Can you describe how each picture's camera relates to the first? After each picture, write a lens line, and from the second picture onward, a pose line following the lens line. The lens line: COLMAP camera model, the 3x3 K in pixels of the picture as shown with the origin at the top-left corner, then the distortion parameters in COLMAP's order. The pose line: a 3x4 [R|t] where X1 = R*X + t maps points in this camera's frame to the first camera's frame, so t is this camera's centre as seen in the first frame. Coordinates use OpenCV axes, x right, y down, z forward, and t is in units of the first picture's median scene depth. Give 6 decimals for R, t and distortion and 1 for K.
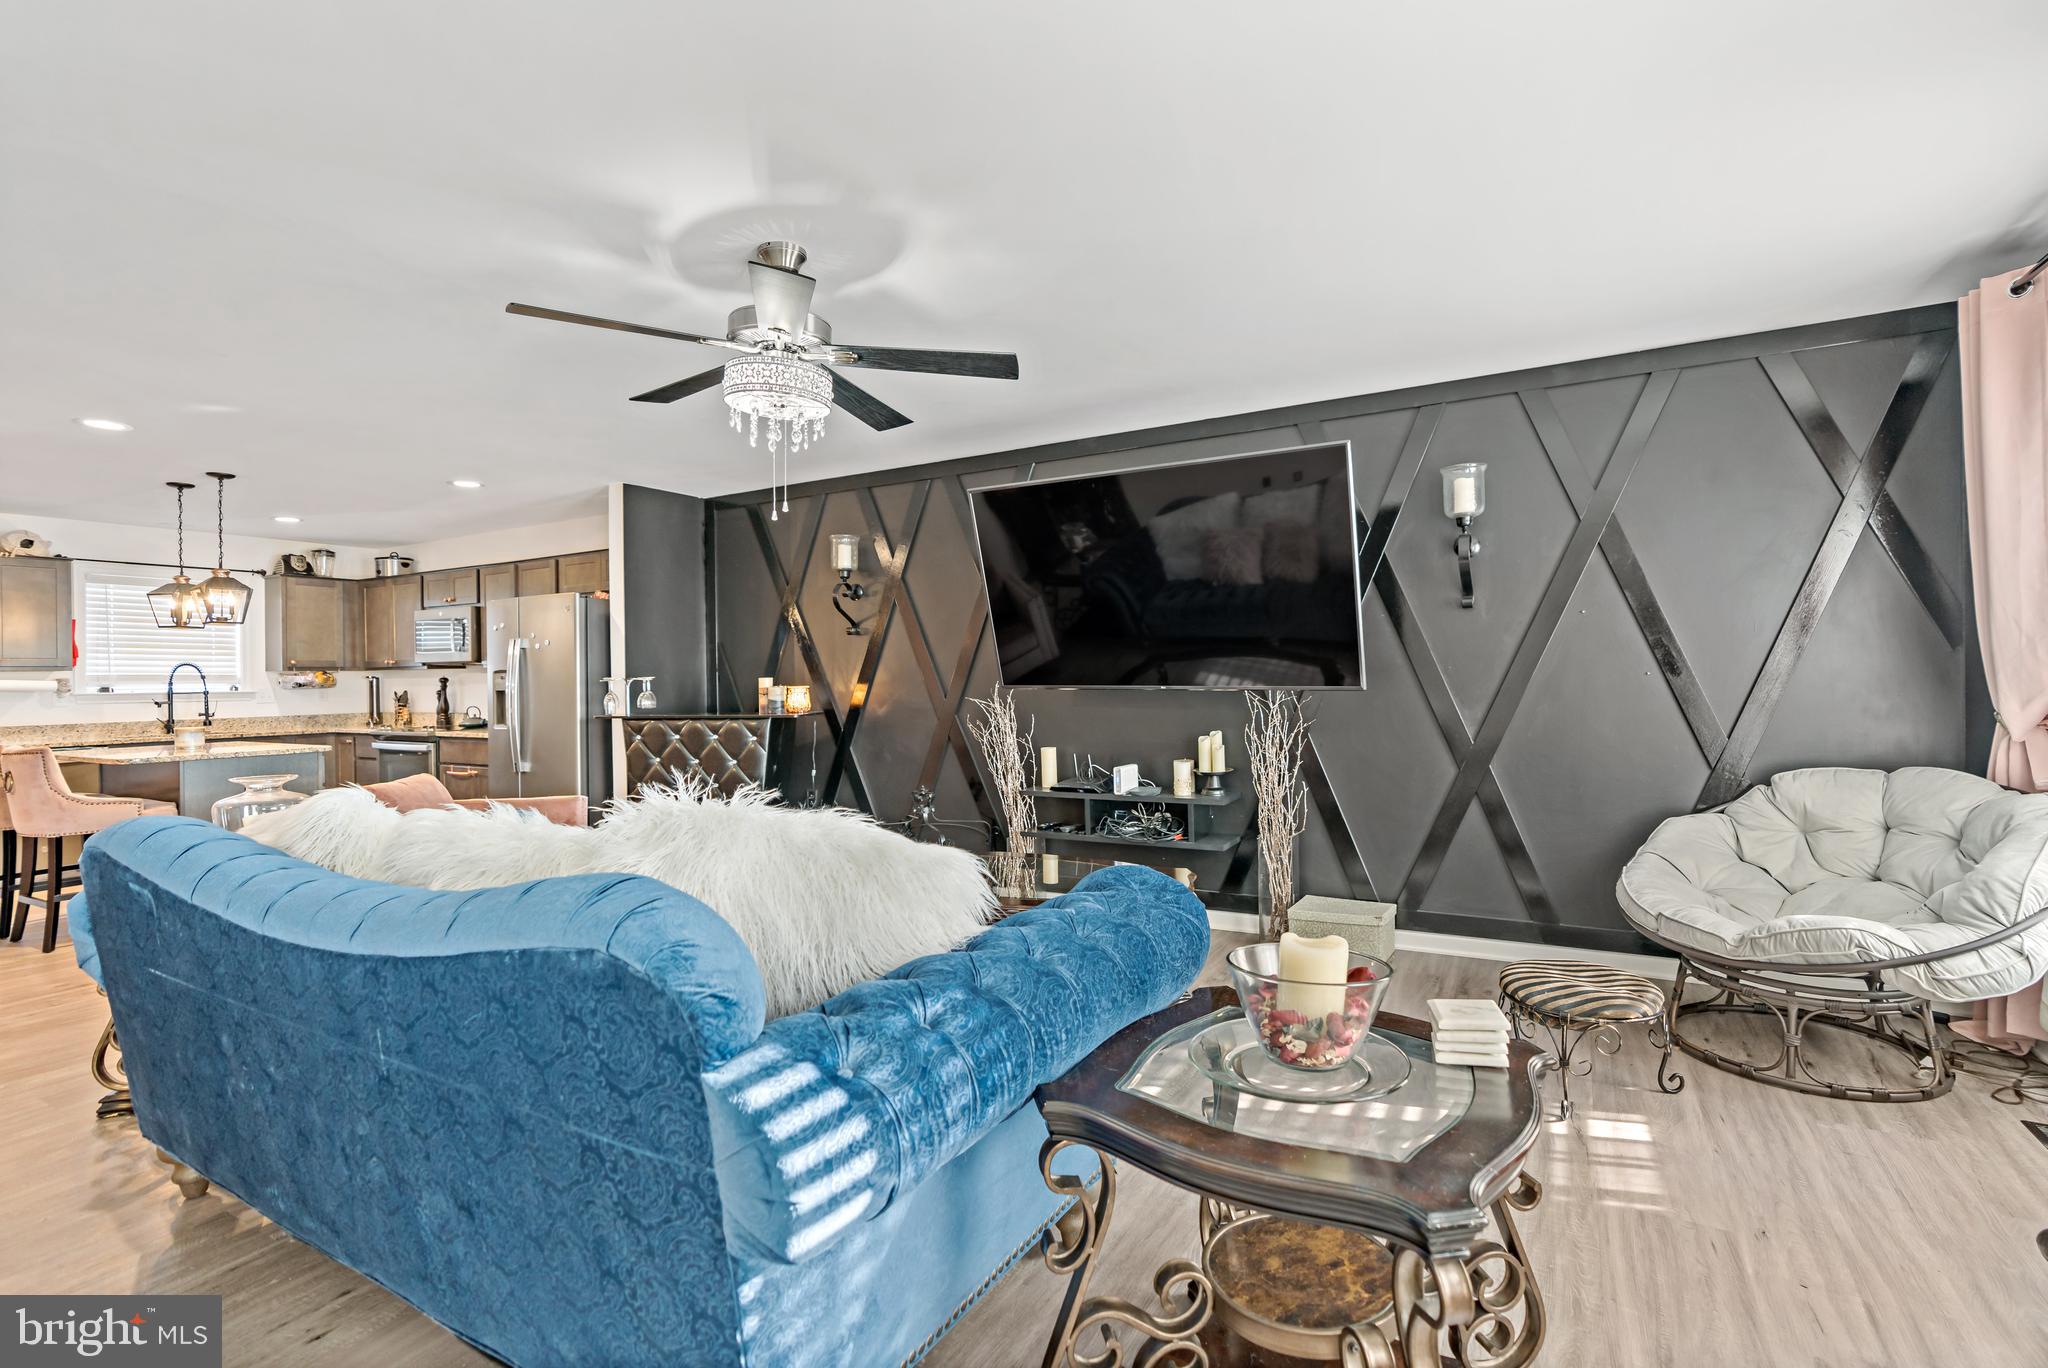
lens RADIAL K [[909.5, 0, 1017.7], [0, 909.5, 700.5], [0, 0, 1]] dist [0.000368, 0.000737]
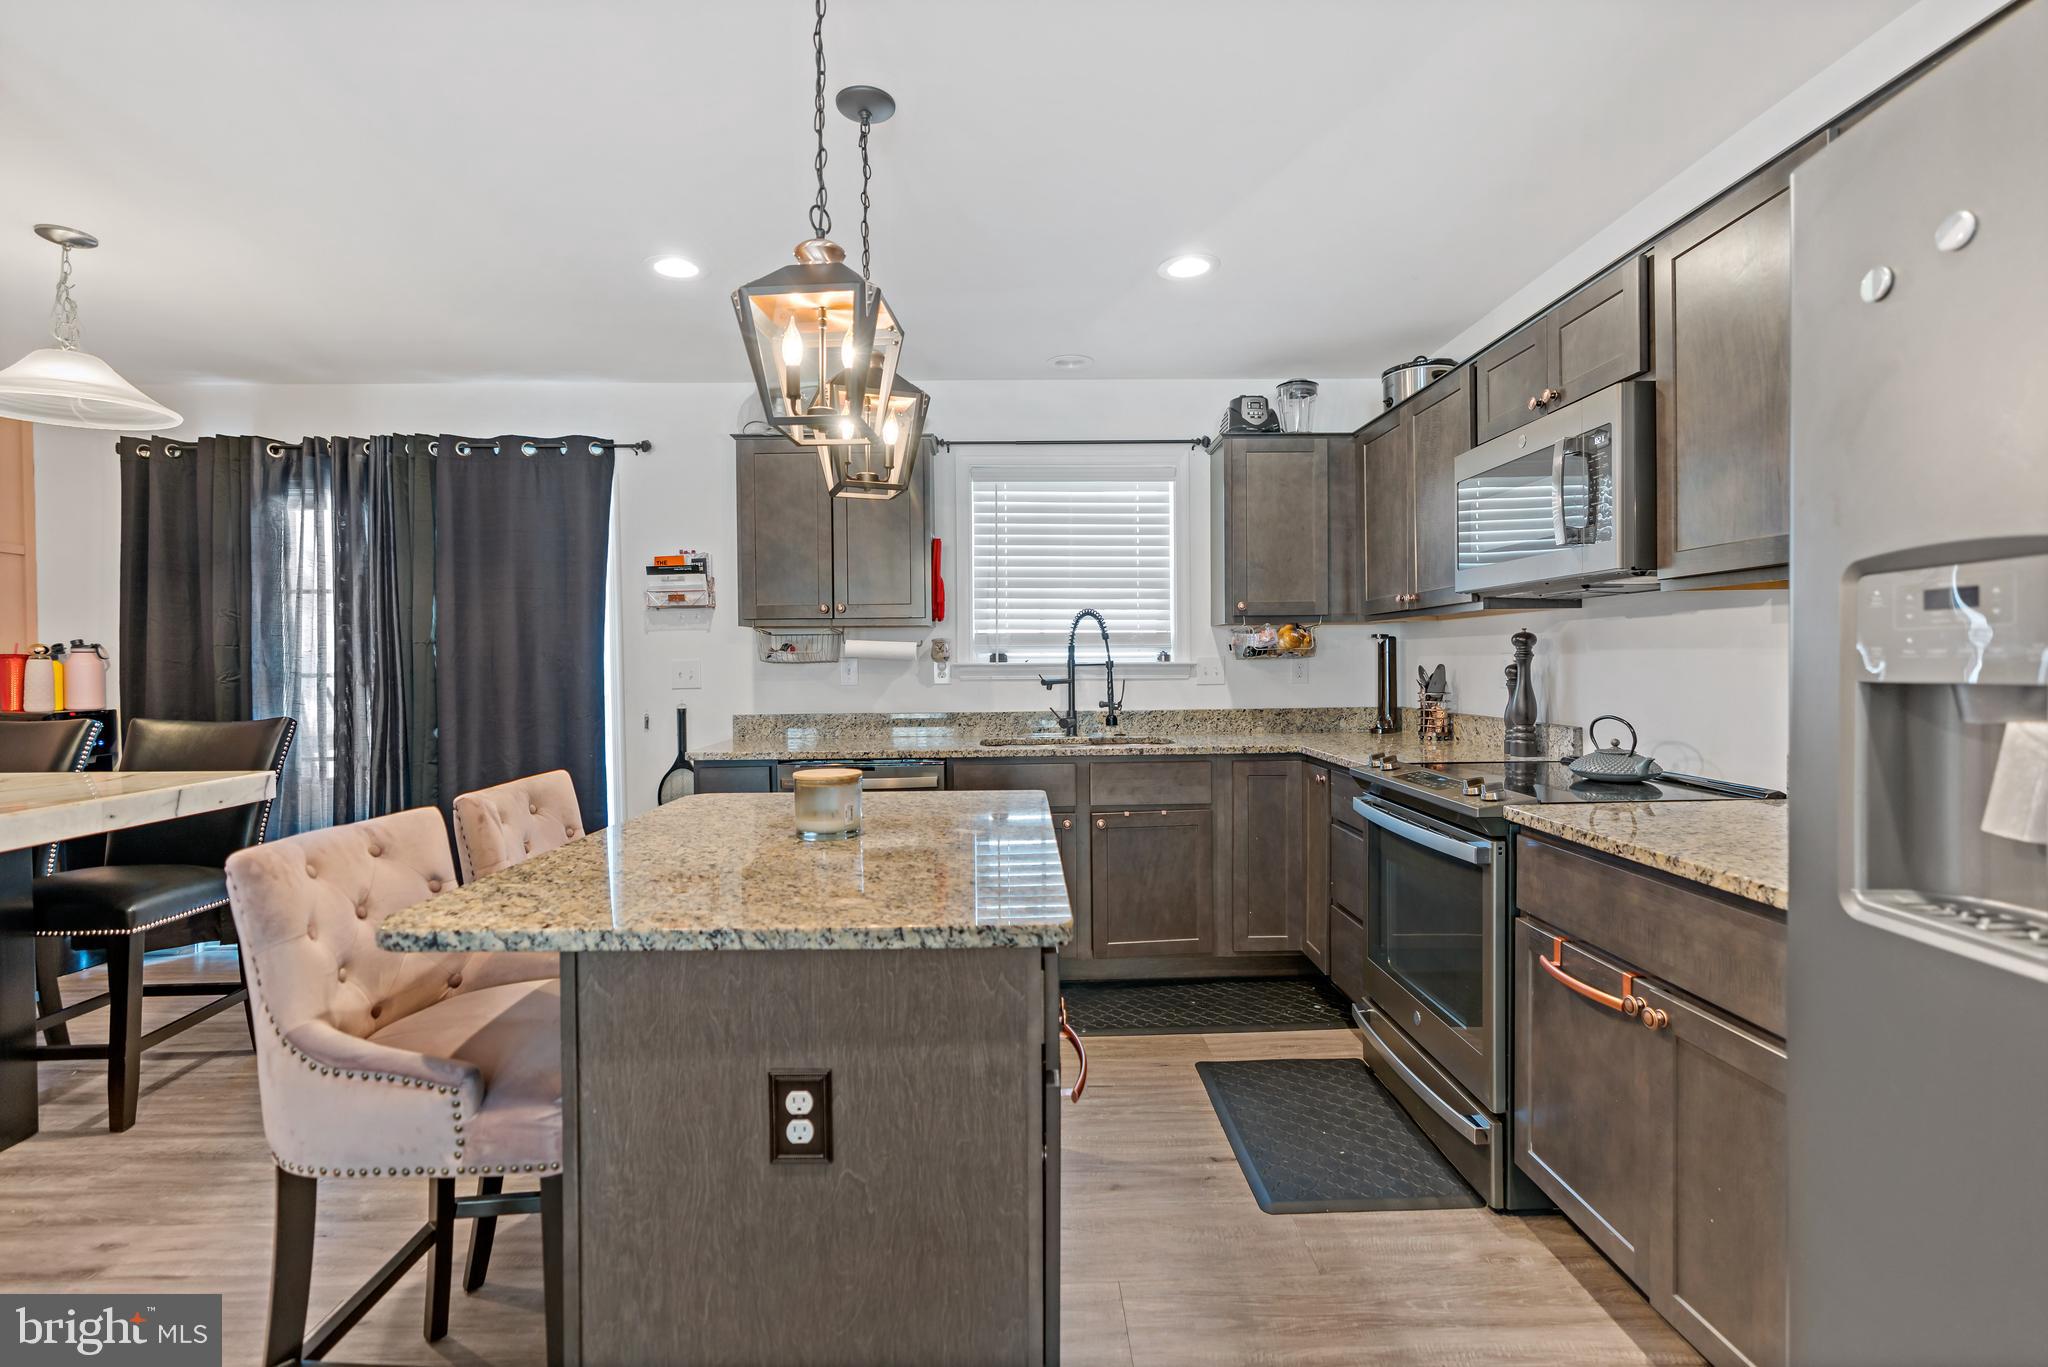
lens RADIAL K [[961.6, 0, 1037.5], [0, 961.6, 666.7], [0, 0, 1]] dist [-0.020967, 0.010228]
pose [[0.529426, 0.014612, -0.848230, -0.442604], [-0.019551, 0.999796, 0.005020, -0.009862], [0.848131, 0.013926, 0.529604, 0.682624]]
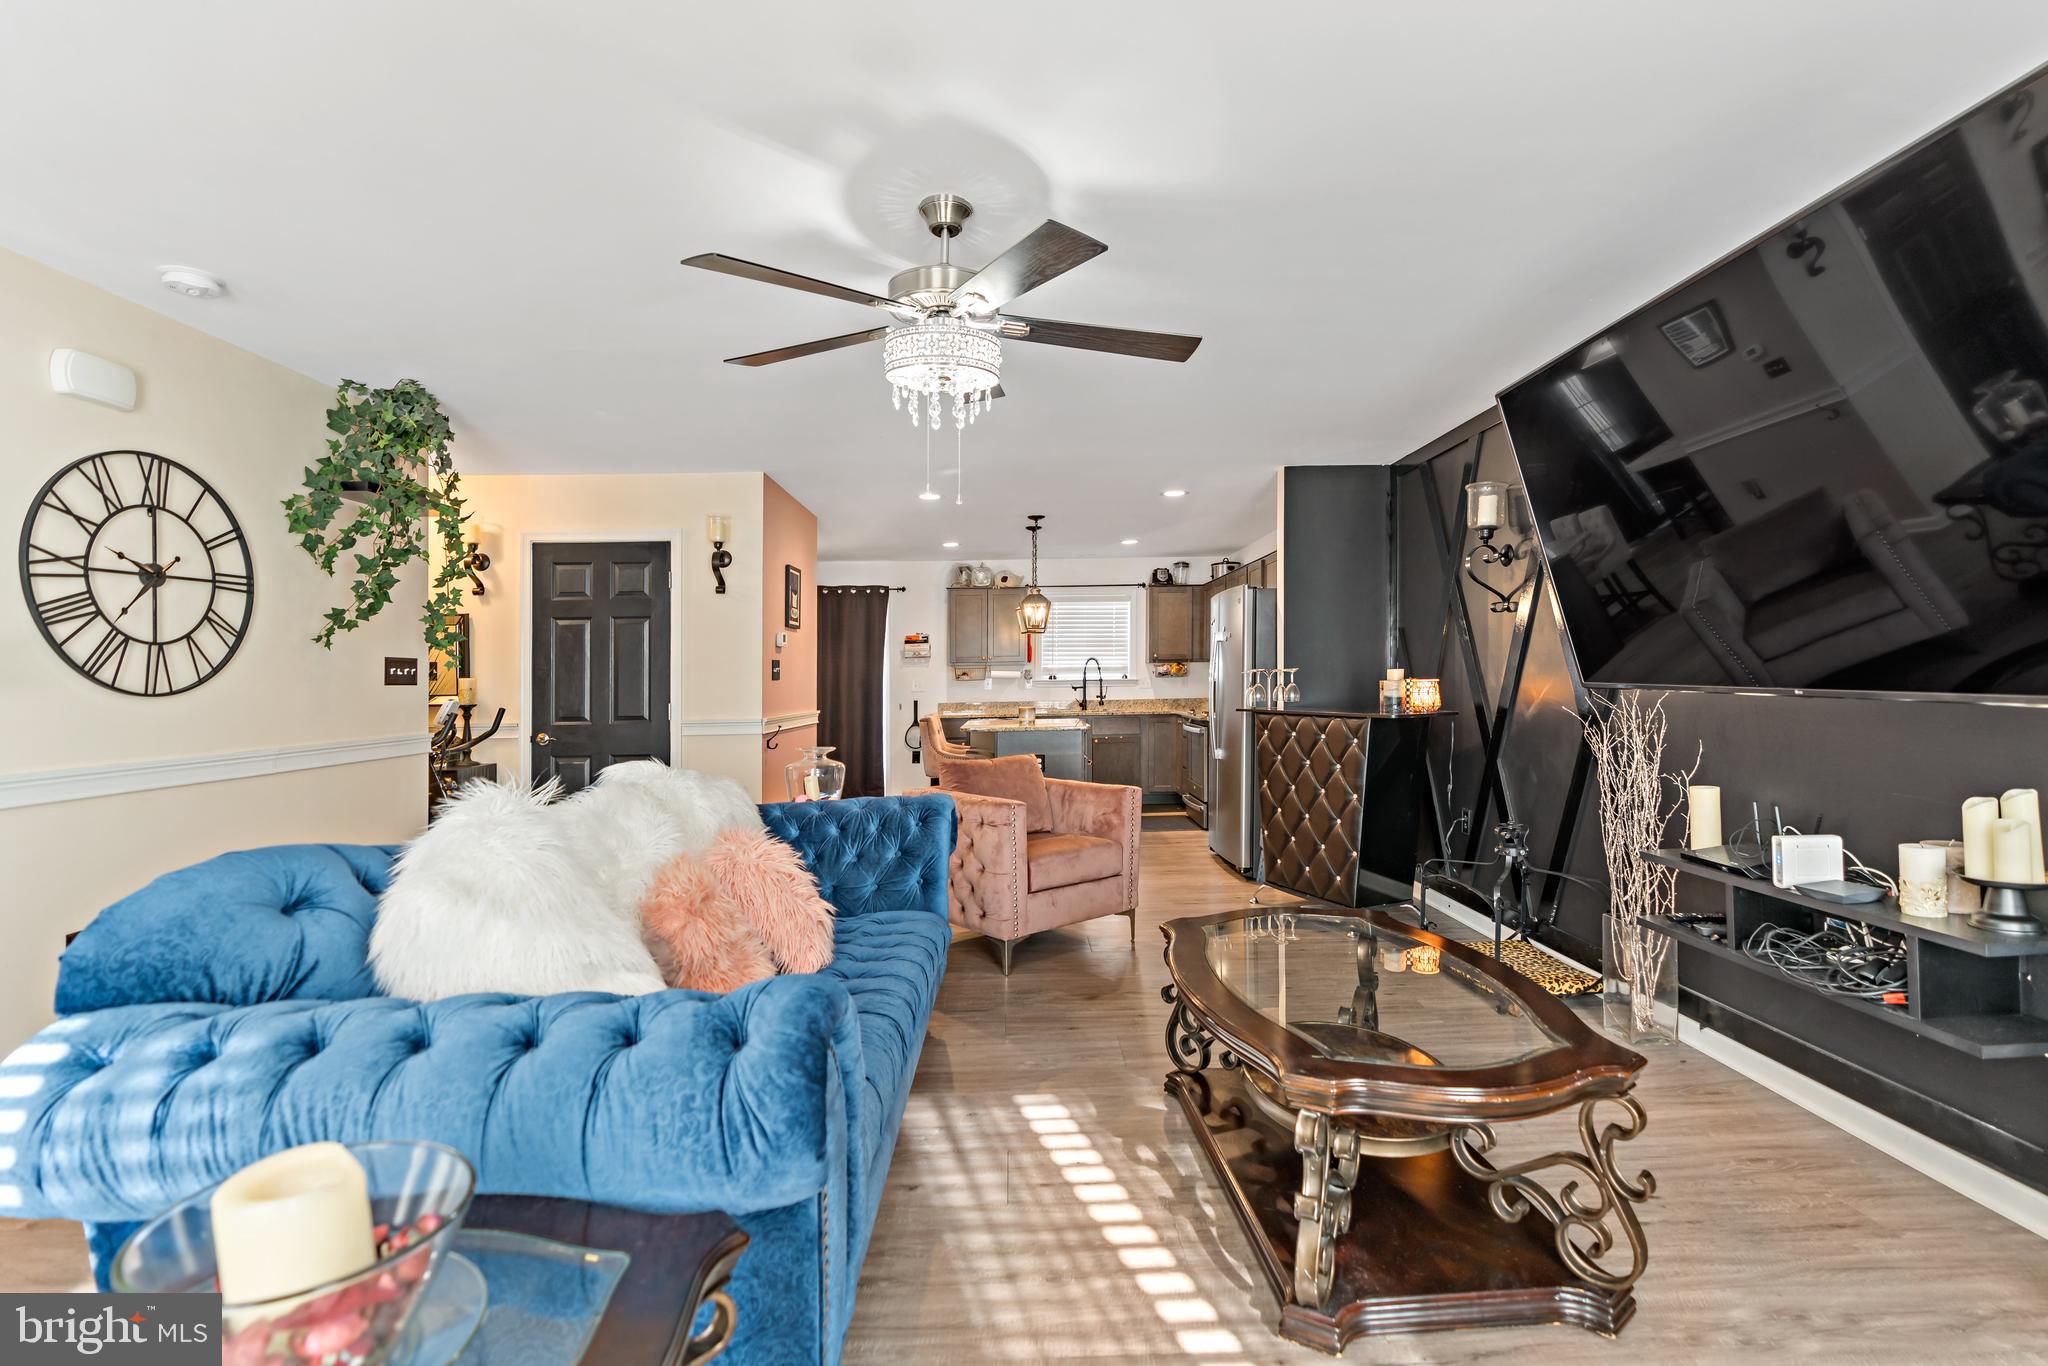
lens RADIAL K [[938.1, 0, 1078.1], [0, 938.1, 673.9], [0, 0, 1]] dist [0.001211, 0.017414]
pose [[0.564037, 0.001190, -0.825749, 0.215540], [-0.010149, 0.999933, -0.005492, -0.010069], [0.825687, 0.011478, 0.564012, 0.216905]]
